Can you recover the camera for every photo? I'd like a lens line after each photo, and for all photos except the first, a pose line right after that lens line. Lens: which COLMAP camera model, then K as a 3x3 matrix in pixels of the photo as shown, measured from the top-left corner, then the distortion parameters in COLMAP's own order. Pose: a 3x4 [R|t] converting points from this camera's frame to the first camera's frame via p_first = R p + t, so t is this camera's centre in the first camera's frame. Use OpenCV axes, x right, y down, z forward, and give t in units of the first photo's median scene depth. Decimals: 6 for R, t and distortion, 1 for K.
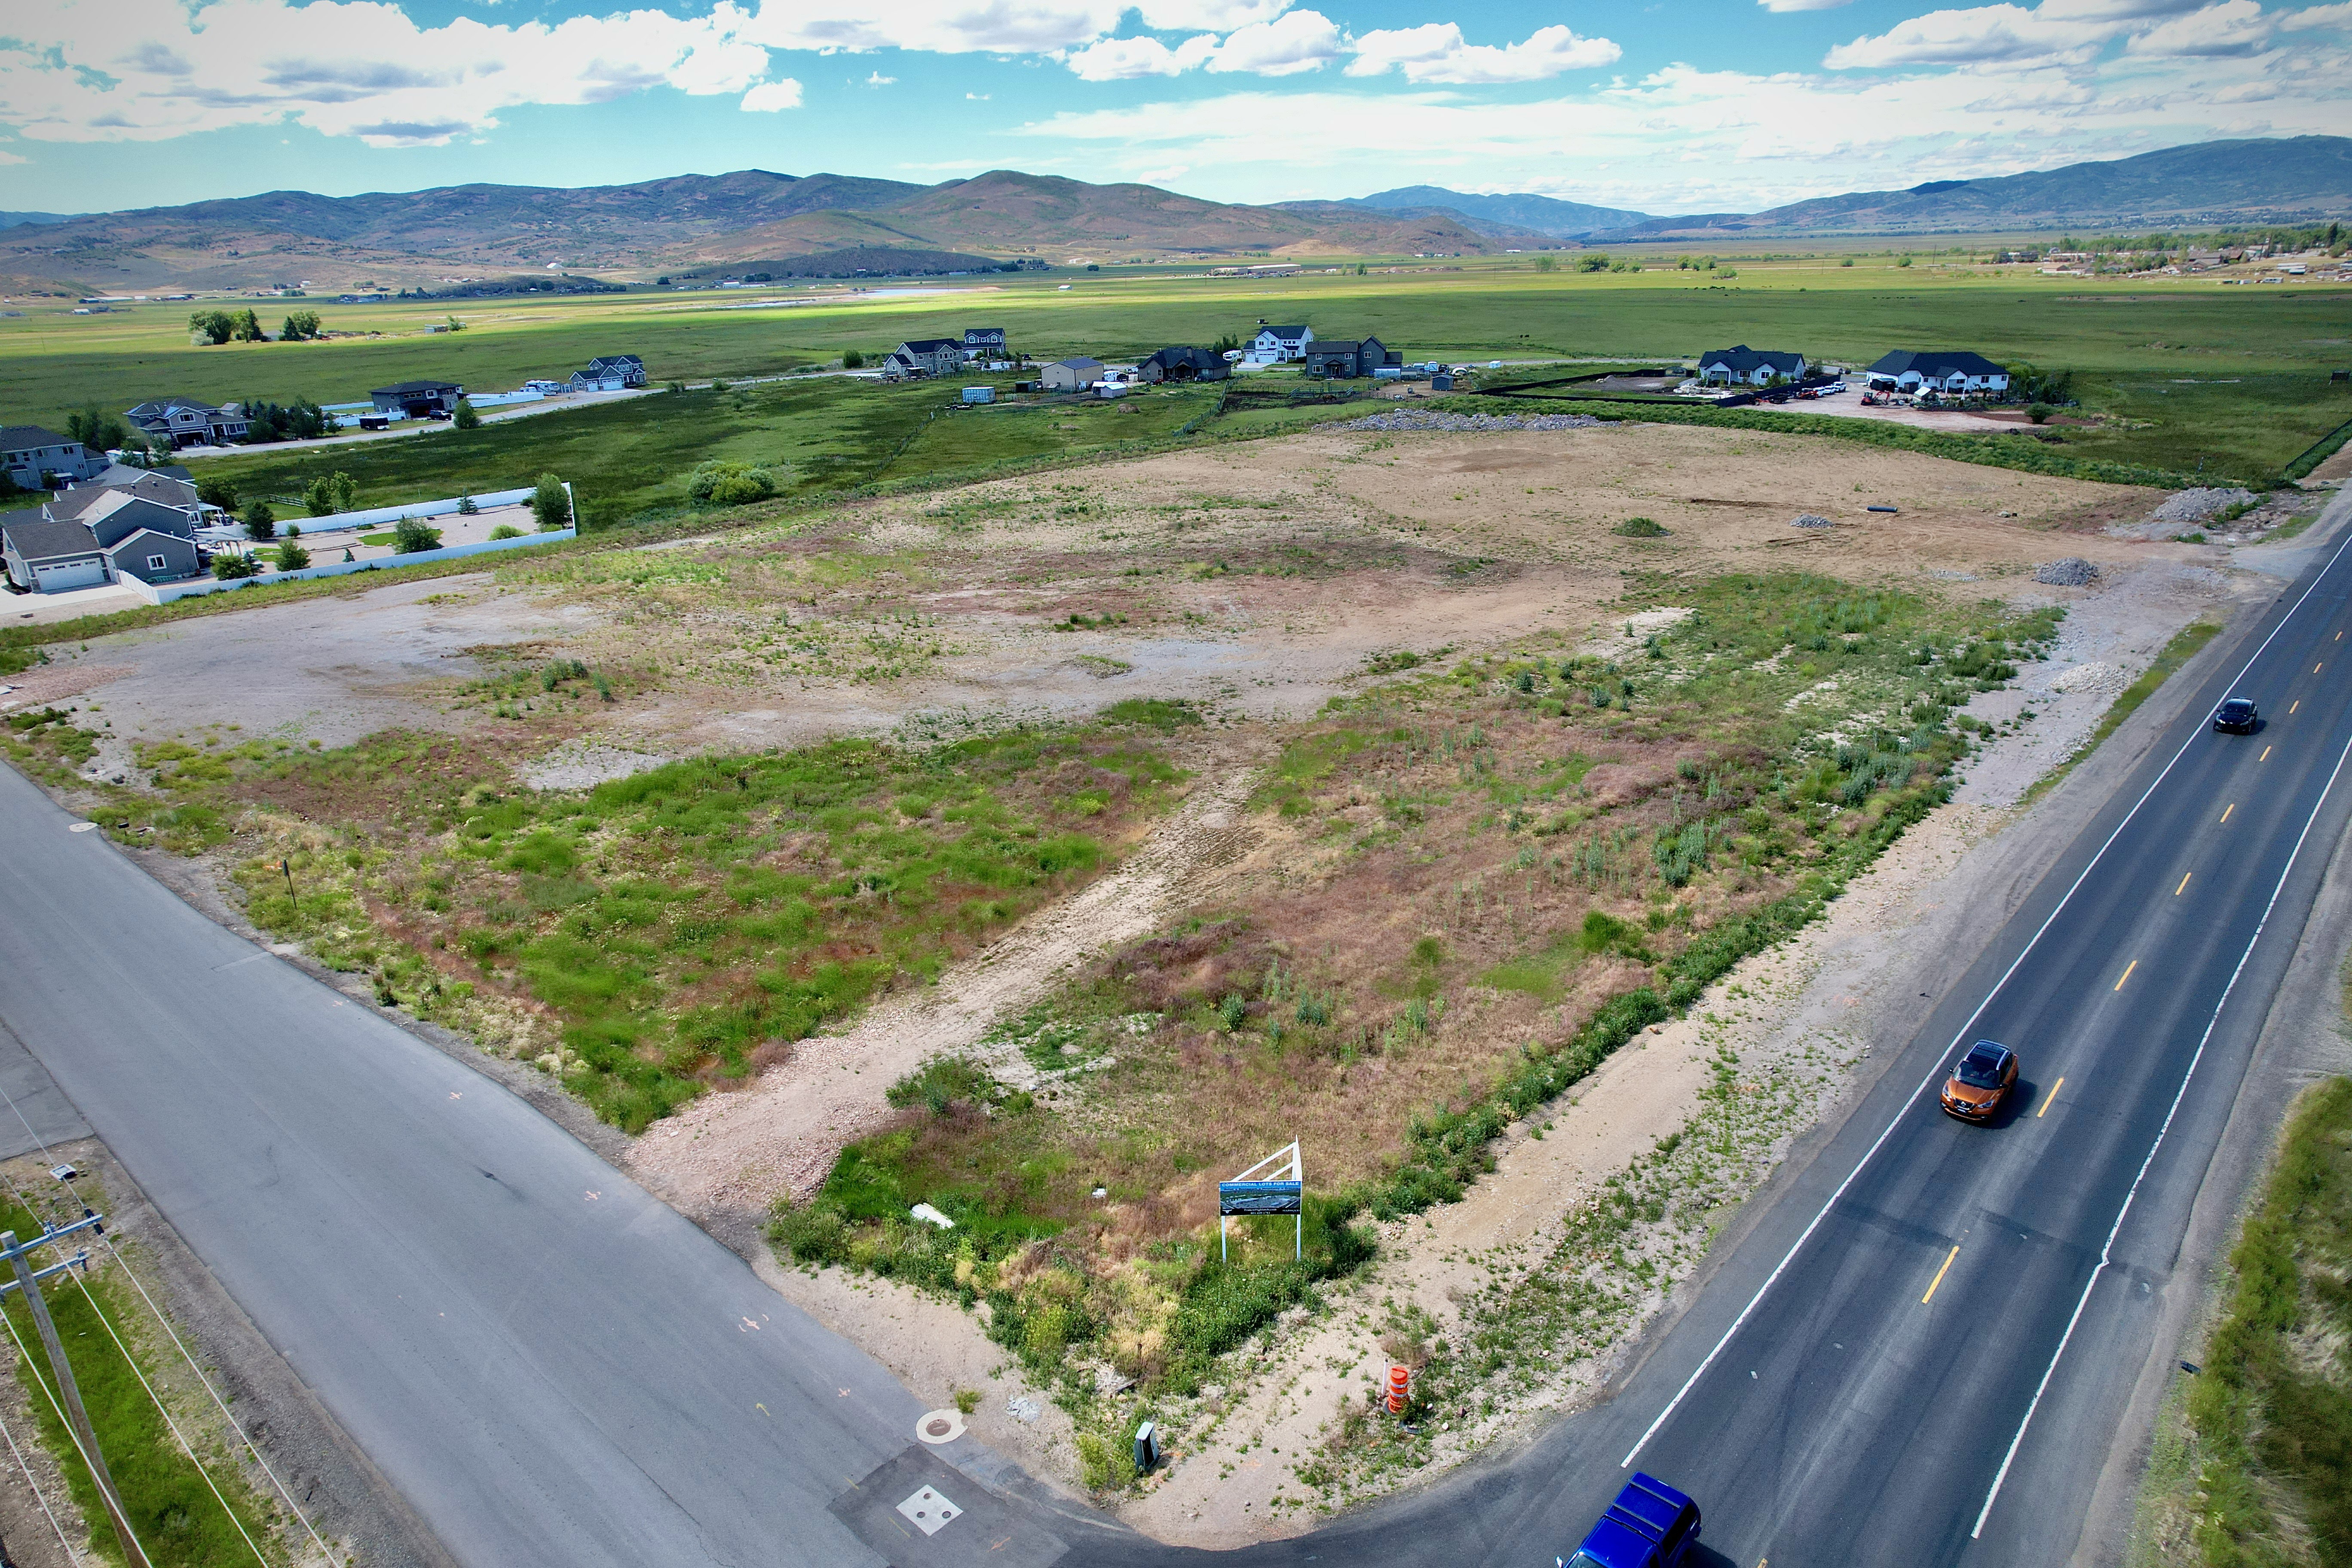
lens RADIAL K [[1502.4, 0, 1185.9], [0, 1502.4, 787.4], [0, 0, 1]] dist [-0.083399, 0.072570]
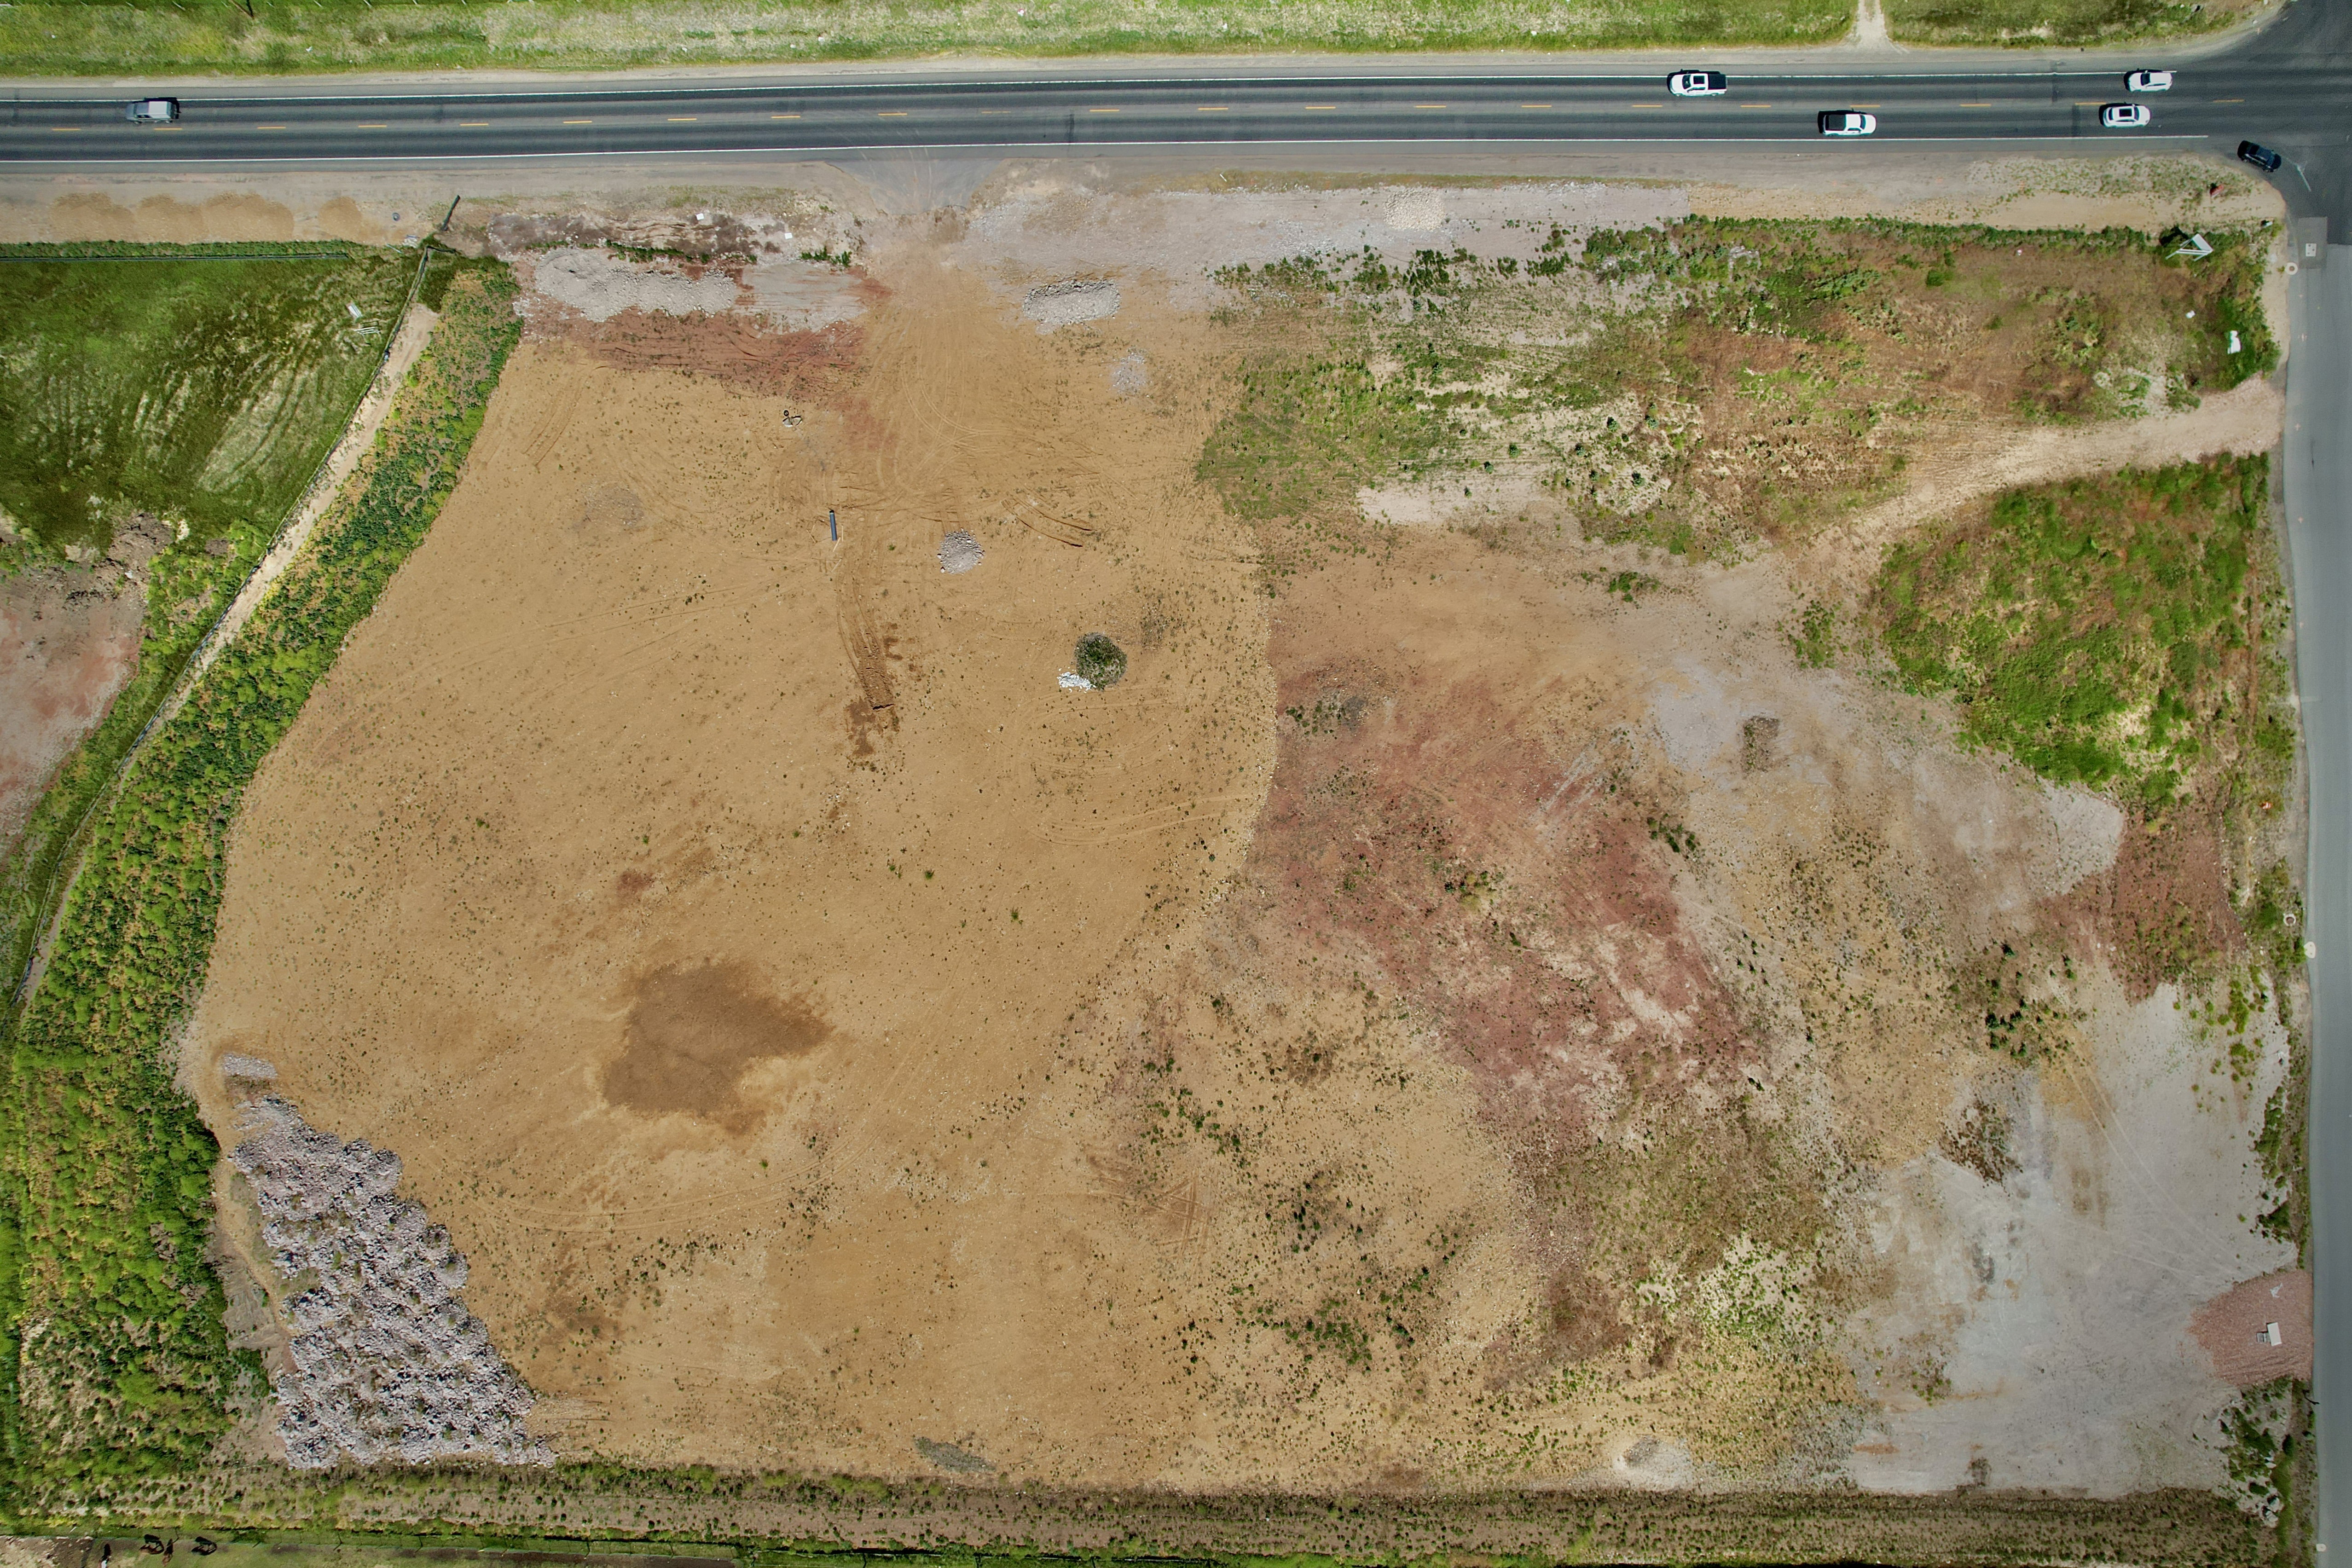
lens RADIAL K [[1511.1, 0, 1181.1], [0, 1511.1, 780.2], [0, 0, 1]] dist [-0.071676, 0.064921]
pose [[-0.661842, -0.747558, 0.055879, 0.222733], [0.298376, -0.194313, 0.934459, -1.758505], [-0.687705, 0.635137, 0.351658, 0.974058]]
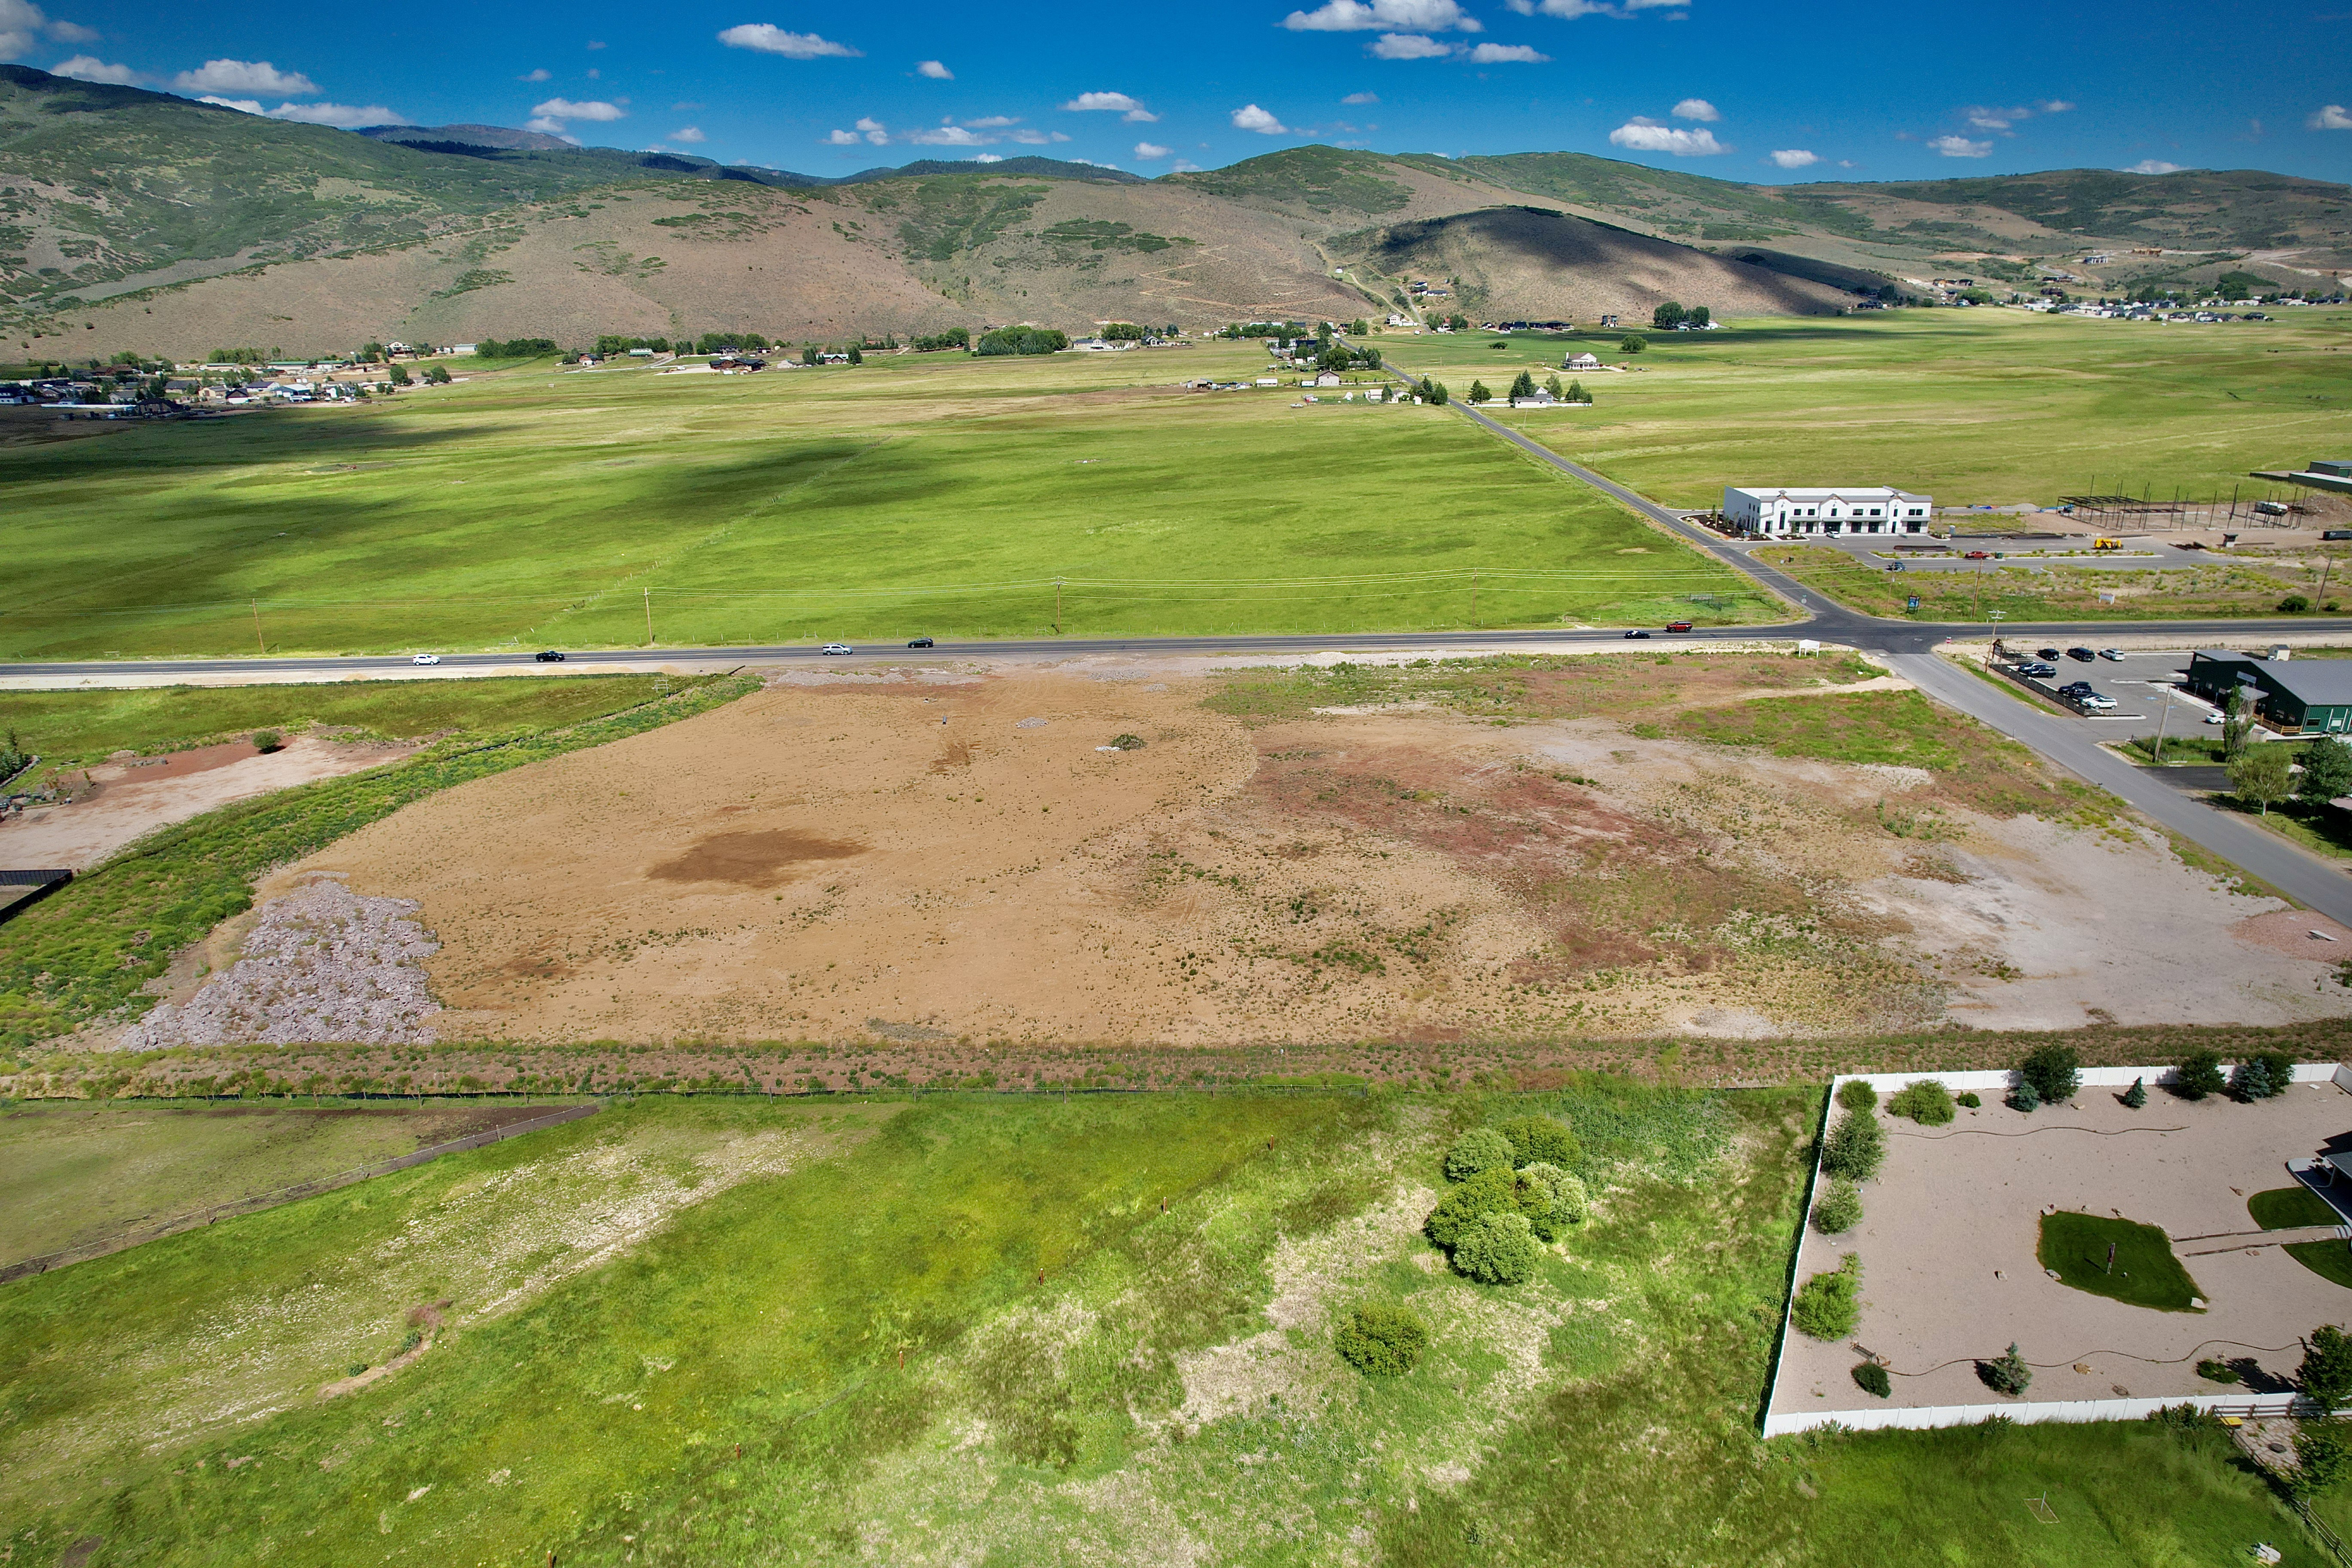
lens RADIAL K [[1502.4, 0, 1185.9], [0, 1502.4, 787.4], [0, 0, 1]] dist [-0.083399, 0.072570]
pose [[-0.653723, -0.208283, 0.727506, -1.187306], [0.290222, 0.818856, 0.495223, -1.261391], [-0.698869, 0.534877, -0.474857, 2.525709]]
